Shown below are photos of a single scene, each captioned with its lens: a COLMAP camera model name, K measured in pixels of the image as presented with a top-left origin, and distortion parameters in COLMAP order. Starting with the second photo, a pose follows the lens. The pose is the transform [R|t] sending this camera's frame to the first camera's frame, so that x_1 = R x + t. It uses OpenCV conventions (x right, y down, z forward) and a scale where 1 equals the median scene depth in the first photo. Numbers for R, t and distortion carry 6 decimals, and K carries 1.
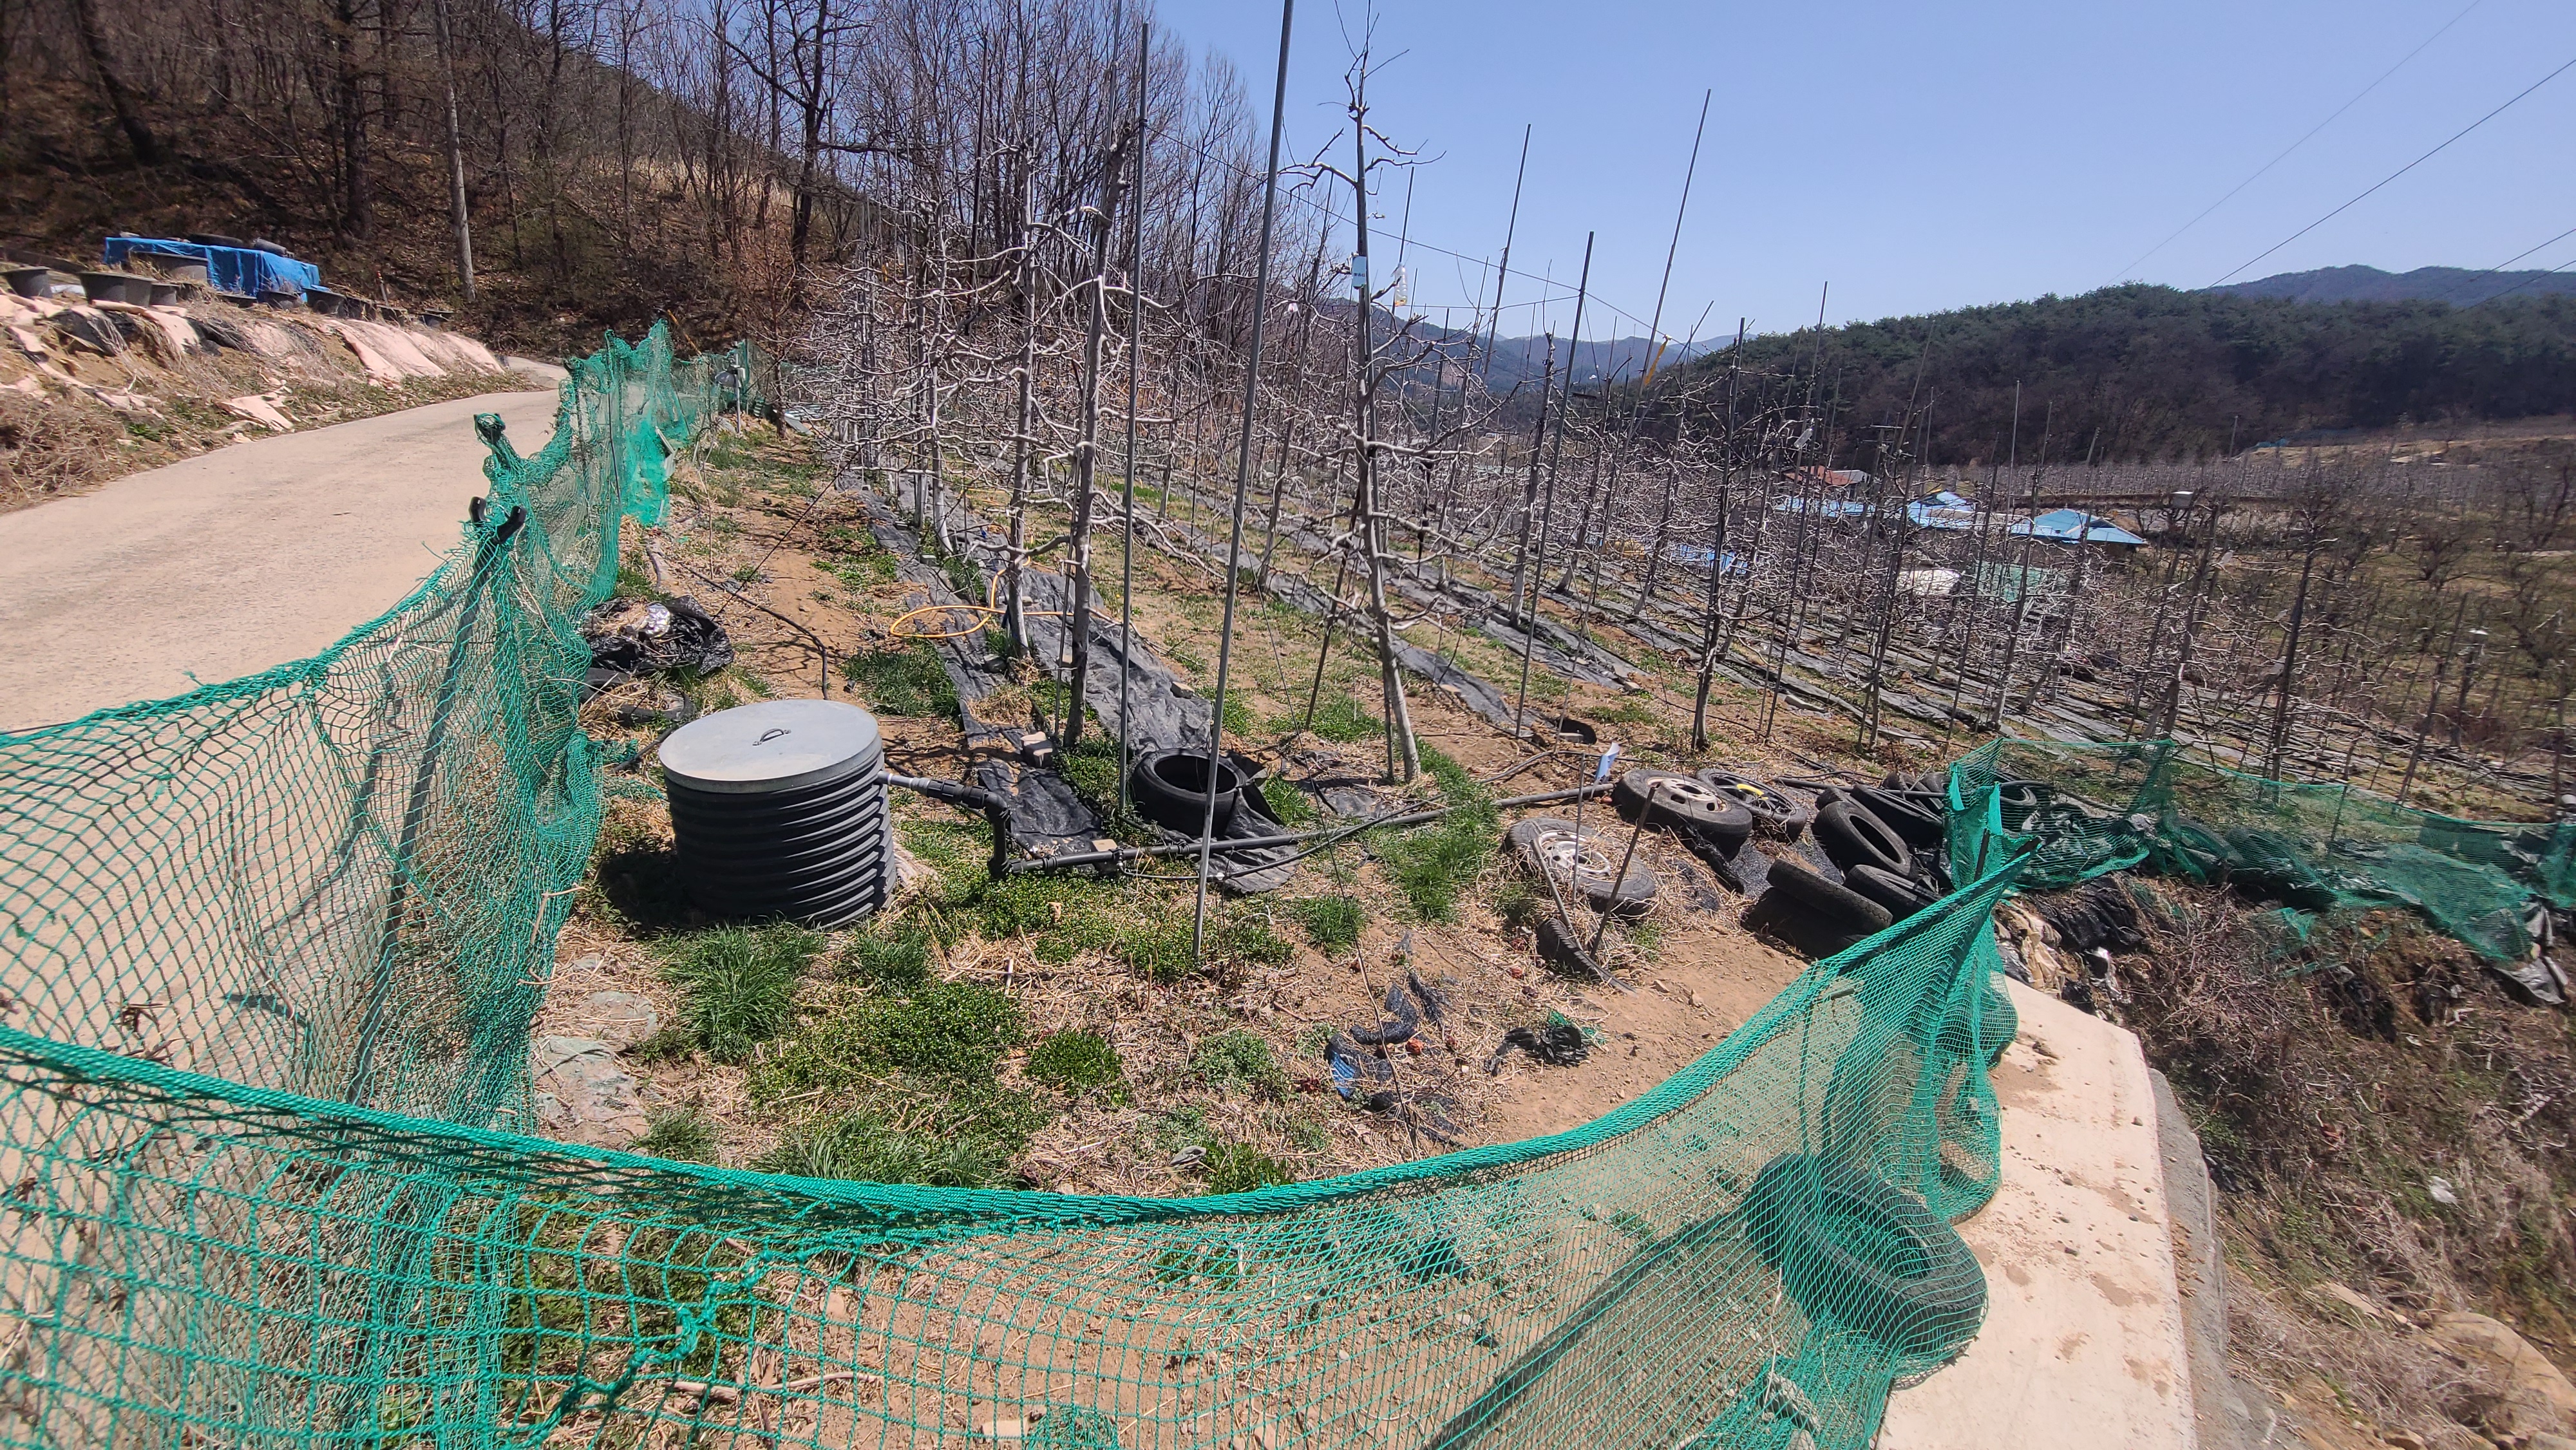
lens RADIAL K [[1055.9, 0, 1271.0], [0, 1055.9, 722.1], [0, 0, 1]] dist [-0.002114, -0.001895]
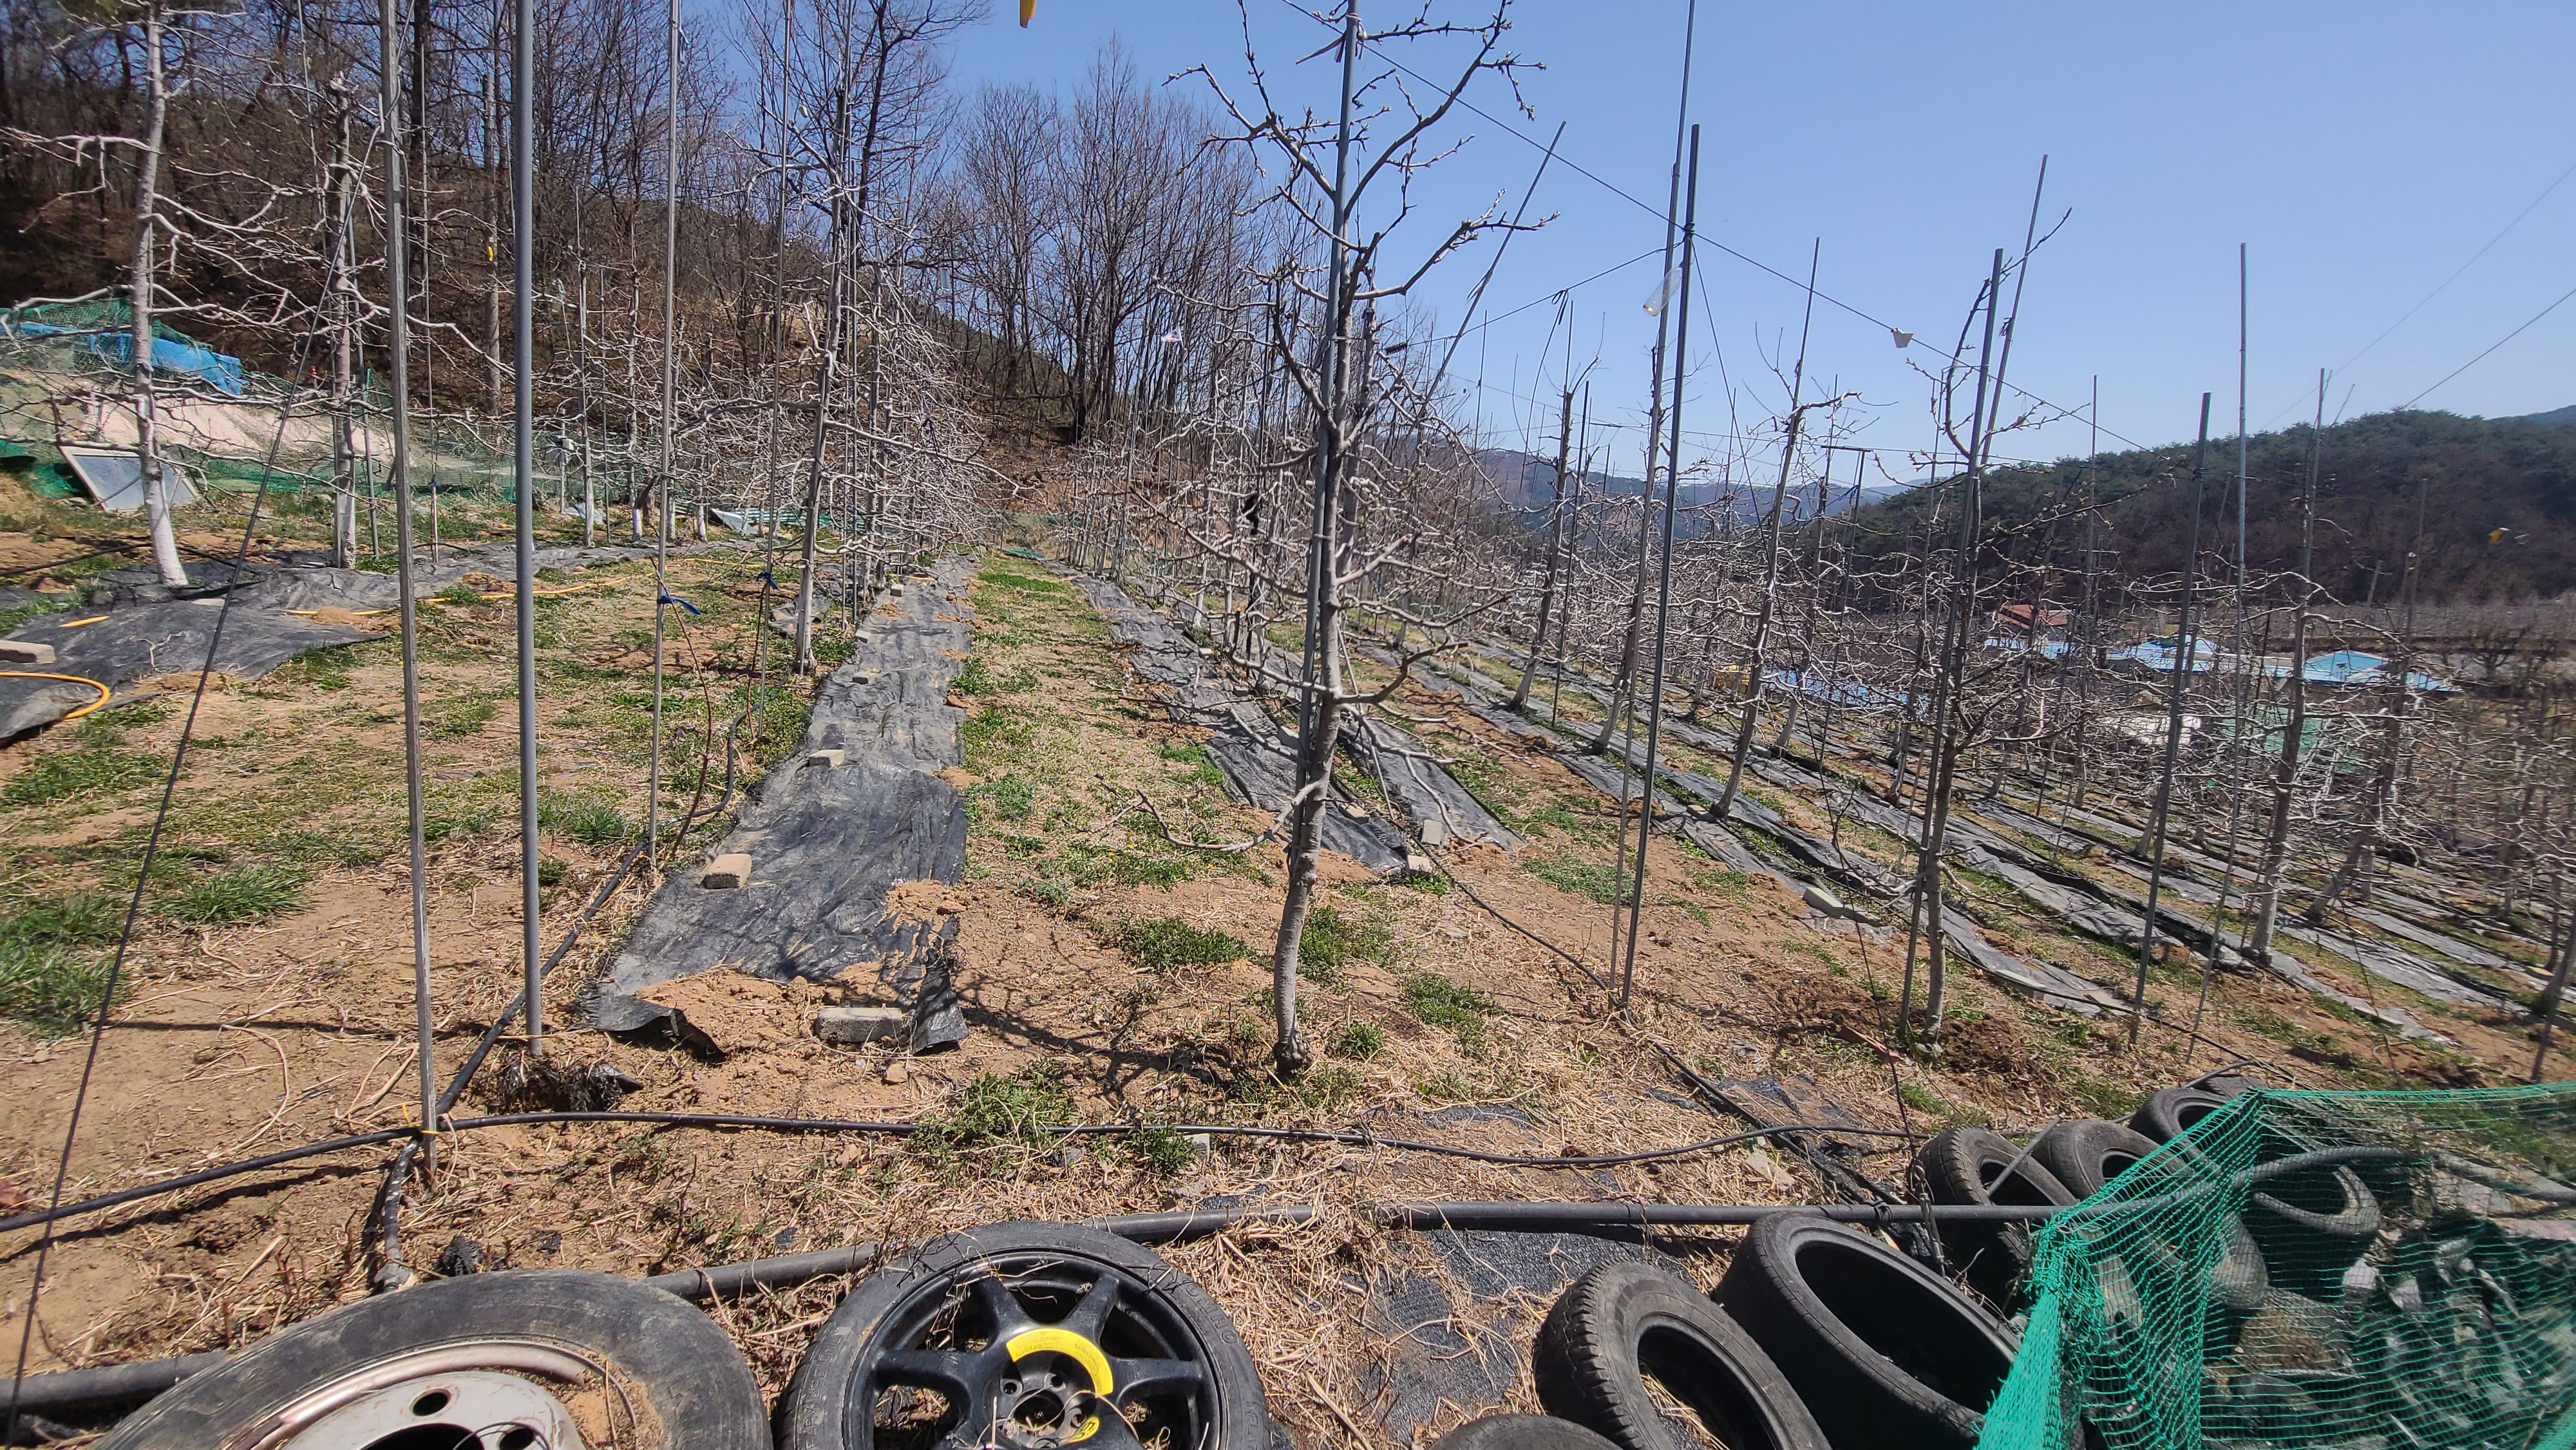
lens RADIAL K [[1055.9, 0, 1302.8], [0, 1055.9, 721.8], [0, 0, 1]] dist [-0.002114, -0.001895]
pose [[0.989816, 0.015431, -0.141512, 0.138493], [-0.034742, 0.990232, -0.135032, -0.012476], [0.138046, 0.138573, 0.980684, 0.194317]]
